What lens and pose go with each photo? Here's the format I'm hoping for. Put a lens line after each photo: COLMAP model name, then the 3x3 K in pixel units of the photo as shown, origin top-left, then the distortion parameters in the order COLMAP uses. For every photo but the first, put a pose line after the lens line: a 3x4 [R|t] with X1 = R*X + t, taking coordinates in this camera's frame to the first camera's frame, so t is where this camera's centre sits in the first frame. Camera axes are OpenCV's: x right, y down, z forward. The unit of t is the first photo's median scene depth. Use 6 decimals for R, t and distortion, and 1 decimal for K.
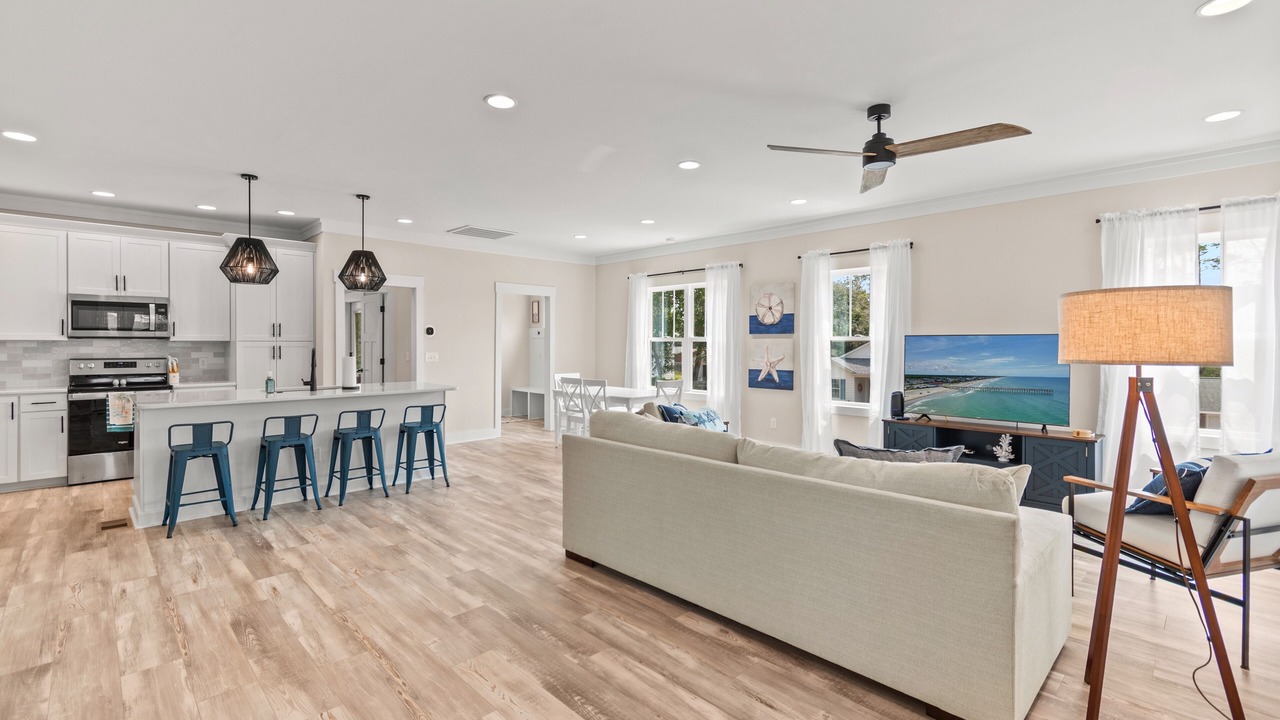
lens RADIAL K [[539.6, 0, 634.1], [0, 539.6, 350.4], [0, 0, 1]] dist [-0.007791, 0.000543]
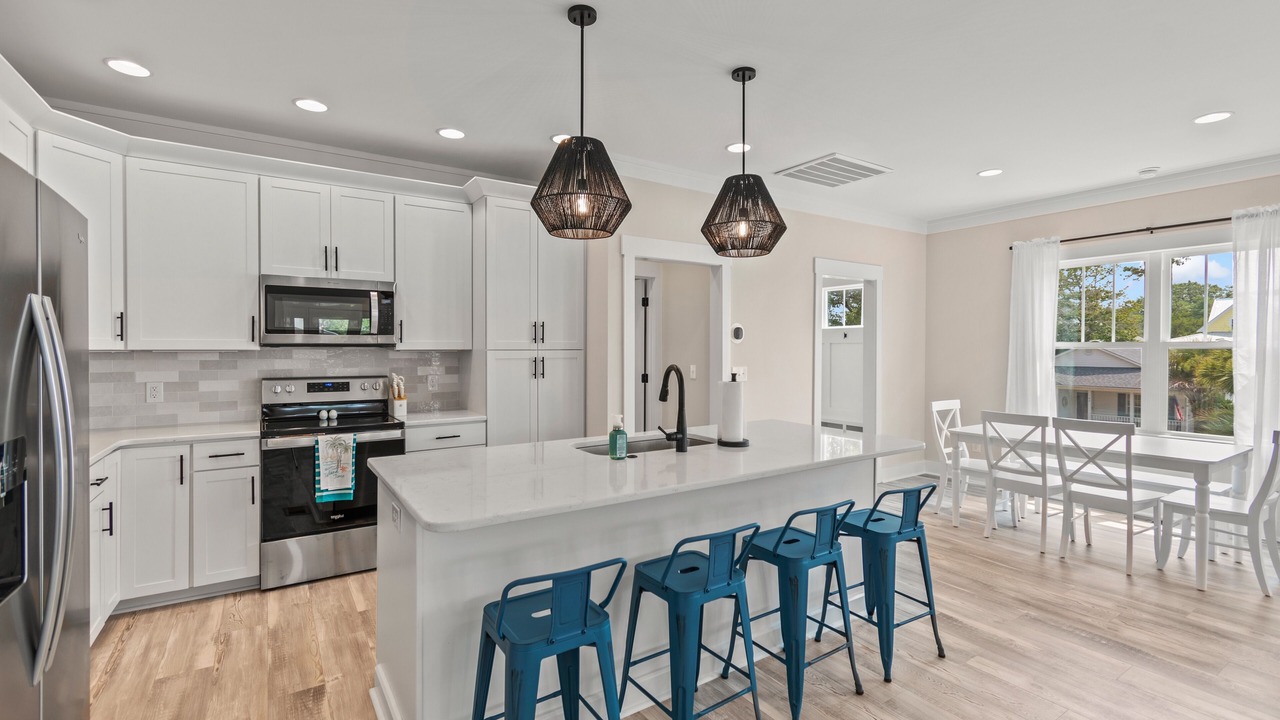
lens RADIAL K [[578.9, 0, 642.0], [0, 578.9, 349.5], [0, 0, 1]] dist [0.007867, -0.000668]
pose [[0.981672, 0.000226, -0.190581, -0.470818], [-0.002143, 0.999949, -0.009857, -0.012766], [0.190569, 0.010085, 0.981622, 0.402173]]
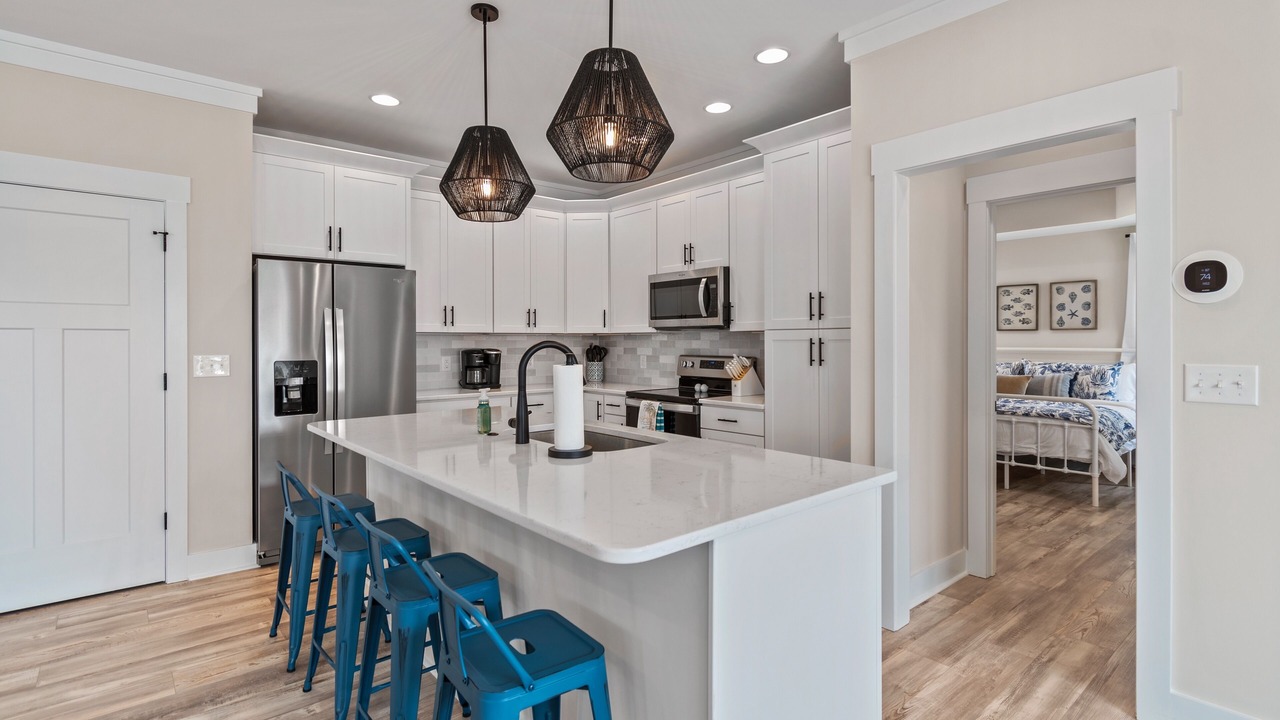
lens RADIAL K [[616.1, 0, 641.2], [0, 616.1, 338.8], [0, 0, 1]] dist [0.008238, -0.002834]
pose [[-0.070928, -0.004482, -0.997471, -0.107008], [-0.011026, 0.999932, -0.003709, -0.004917], [0.997421, 0.010735, -0.070972, 0.997855]]
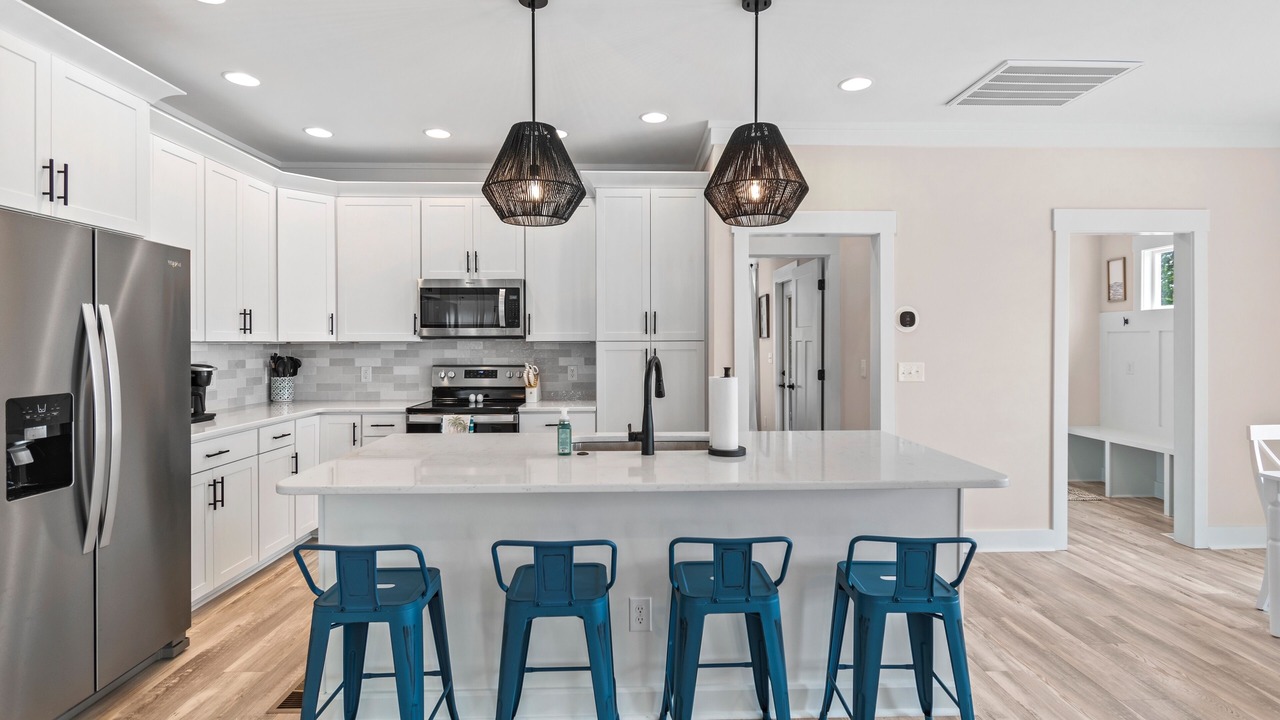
lens RADIAL K [[616.1, 0, 642.5], [0, 616.1, 339.9], [0, 0, 1]] dist [0.008238, -0.002834]
pose [[0.732077, -0.005664, -0.681198, -0.224525], [-0.005274, 0.999888, -0.013982, -0.009899], [0.681201, 0.013828, 0.731966, 0.549924]]
